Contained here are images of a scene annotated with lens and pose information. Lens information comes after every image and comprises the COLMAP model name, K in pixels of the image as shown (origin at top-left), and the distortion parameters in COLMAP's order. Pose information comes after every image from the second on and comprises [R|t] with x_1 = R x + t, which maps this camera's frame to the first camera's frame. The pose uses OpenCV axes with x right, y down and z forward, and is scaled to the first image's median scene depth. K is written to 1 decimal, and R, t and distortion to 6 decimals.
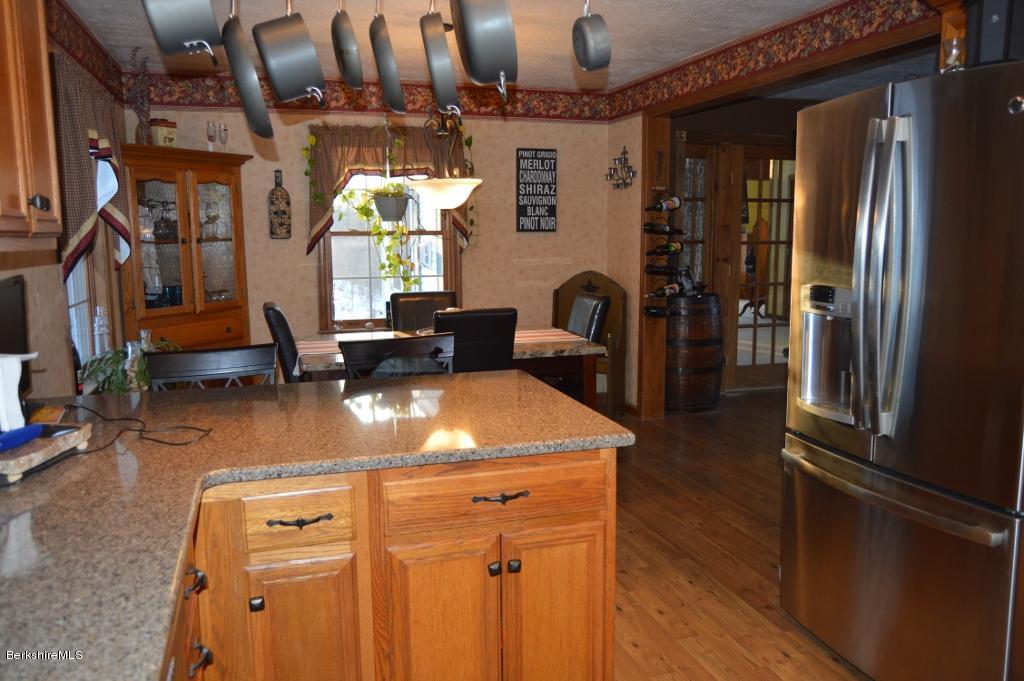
lens RADIAL K [[804.6, 0, 507.1], [0, 804.6, 340.3], [0, 0, 1]] dist [-0.012145, -0.003668]
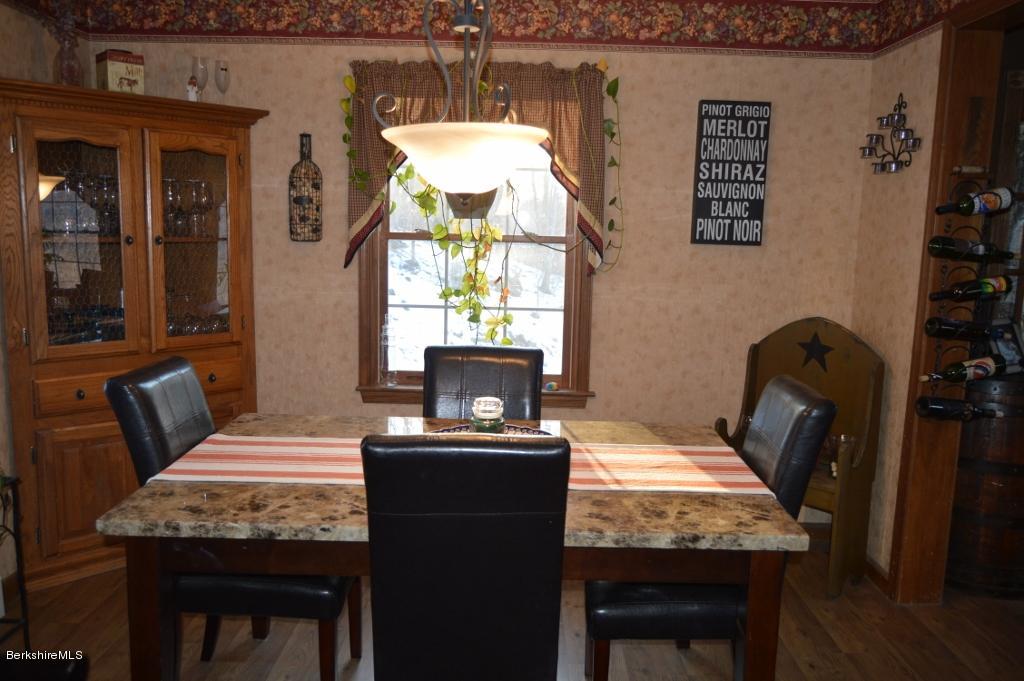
lens RADIAL K [[804.6, 0, 511.6], [0, 804.6, 343.5], [0, 0, 1]] dist [-0.012145, -0.003668]
pose [[0.953433, 0.074155, -0.292346, 0.066983], [-0.073004, 0.997221, 0.014862, -0.063279], [0.292636, 0.007173, 0.956197, 0.414911]]
